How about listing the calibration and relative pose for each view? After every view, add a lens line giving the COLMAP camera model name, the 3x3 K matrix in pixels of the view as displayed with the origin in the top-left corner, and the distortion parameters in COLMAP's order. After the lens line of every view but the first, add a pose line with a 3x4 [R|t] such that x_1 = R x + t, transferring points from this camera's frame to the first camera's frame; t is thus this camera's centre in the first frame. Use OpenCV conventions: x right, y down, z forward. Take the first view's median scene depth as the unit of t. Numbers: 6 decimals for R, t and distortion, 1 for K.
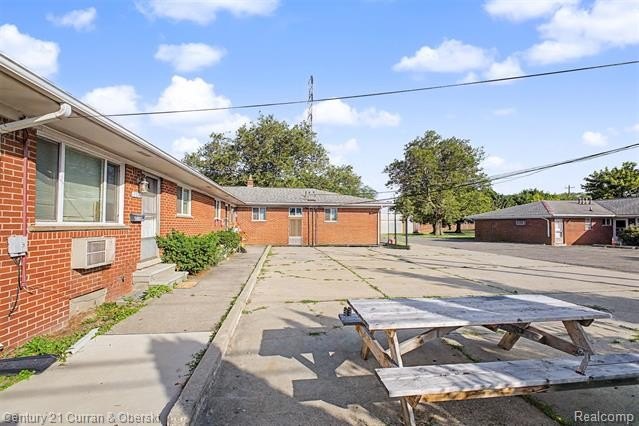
lens RADIAL K [[255.5, 0, 319.5], [0, 255.5, 213.0], [0, 0, 1]] dist [0.012751, -0.000460]
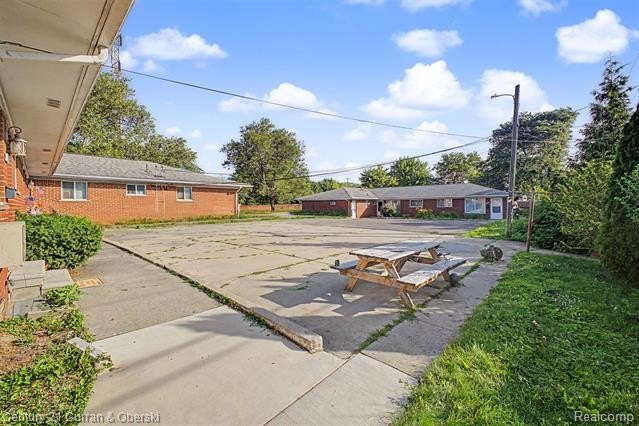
lens RADIAL K [[256.5, 0, 322.0], [0, 256.5, 204.6], [0, 0, 1]] dist [0.013092, -0.000176]
pose [[0.772396, -0.003036, 0.635134, -0.119547], [-0.023305, 0.999180, 0.033117, 0.001698], [-0.634714, -0.040381, 0.771692, -0.005349]]
